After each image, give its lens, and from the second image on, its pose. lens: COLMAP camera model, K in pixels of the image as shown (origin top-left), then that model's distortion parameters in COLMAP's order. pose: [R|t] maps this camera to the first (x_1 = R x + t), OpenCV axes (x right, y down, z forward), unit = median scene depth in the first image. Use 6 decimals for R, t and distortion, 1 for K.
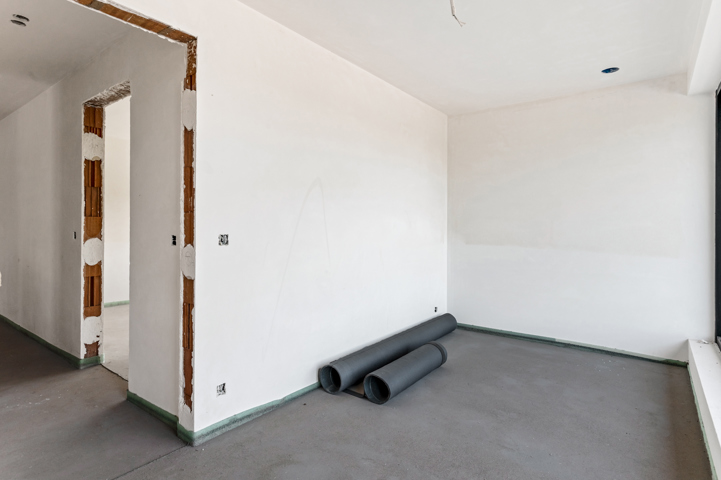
lens RADIAL K [[382.5, 0, 359.6], [0, 382.5, 236.5], [0, 0, 1]] dist [-0.000760, 0.004822]
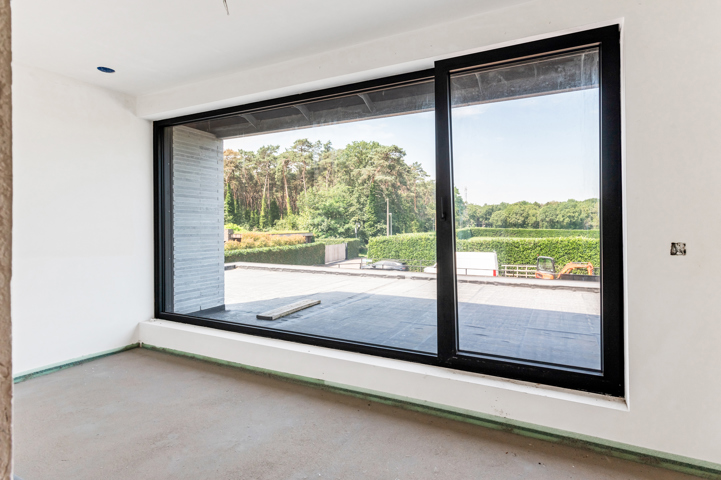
lens RADIAL K [[382.5, 0, 368.4], [0, 382.5, 224.2], [0, 0, 1]] dist [-0.000760, 0.004822]
pose [[-0.189182, 0.003611, 0.981935, -0.576379], [0.022501, 0.999747, 0.000658, -0.026112], [-0.981684, 0.022219, -0.189215, 0.697987]]
